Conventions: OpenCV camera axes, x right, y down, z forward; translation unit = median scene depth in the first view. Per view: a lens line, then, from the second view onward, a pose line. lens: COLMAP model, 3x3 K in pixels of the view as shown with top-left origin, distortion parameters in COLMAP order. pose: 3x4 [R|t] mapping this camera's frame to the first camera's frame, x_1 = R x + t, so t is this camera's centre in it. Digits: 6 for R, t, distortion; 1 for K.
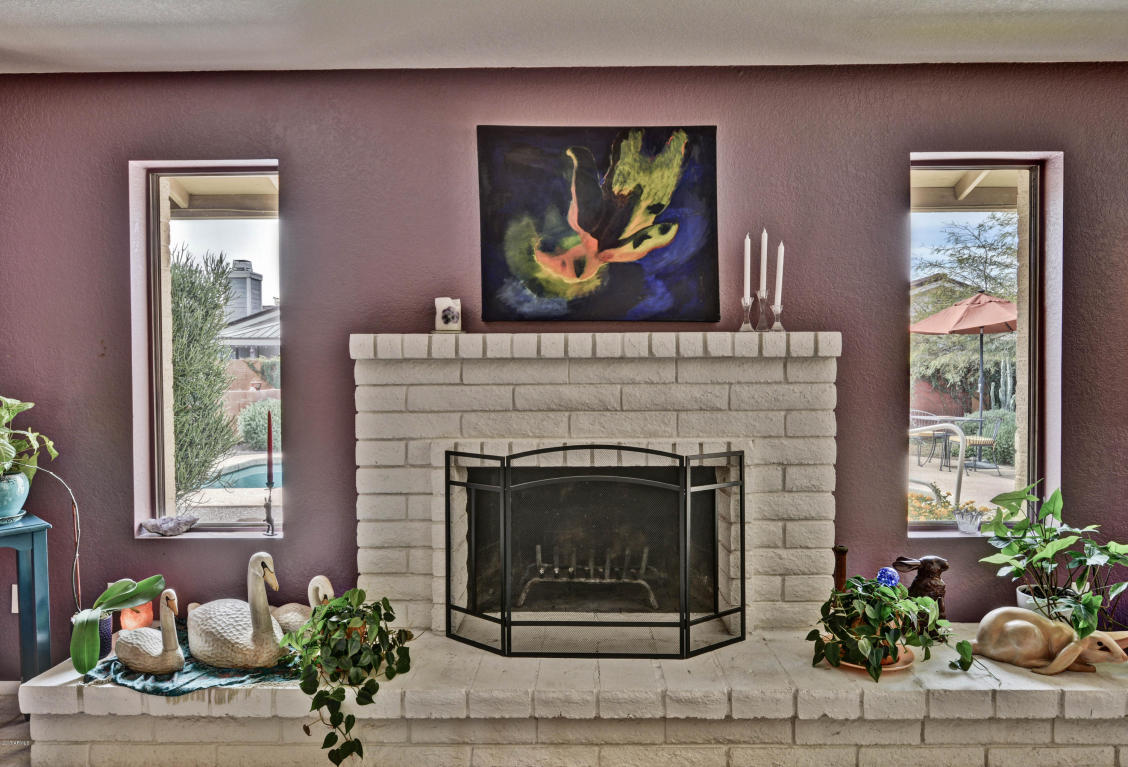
lens RADIAL K [[797.7, 0, 564.1], [0, 797.7, 385.5], [0, 0, 1]] dist [0.006843, 0.000280]
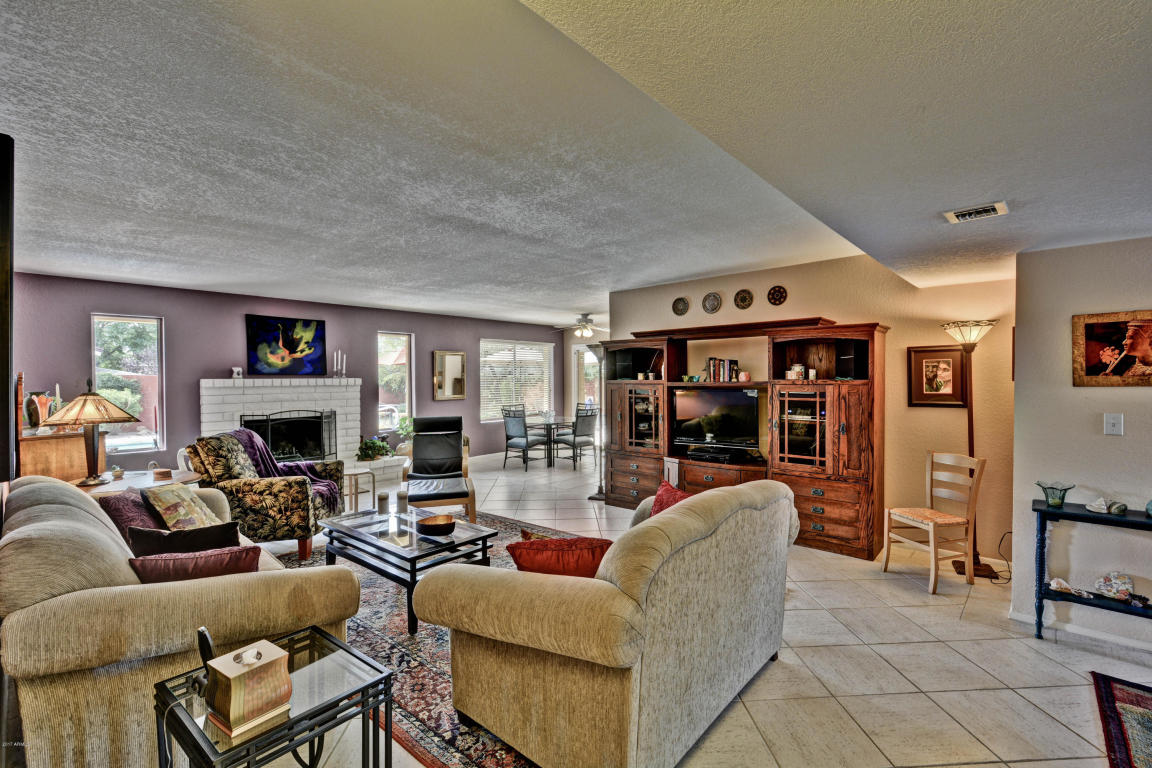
lens RADIAL K [[521.1, 0, 578.4], [0, 521.1, 385.4], [0, 0, 1]] dist [-0.001063, -0.004625]
pose [[0.705634, -0.012594, 0.708464, -0.663108], [0.017274, 0.999851, 0.000569, -0.016410], [-0.708365, 0.011837, 0.705747, -1.444069]]
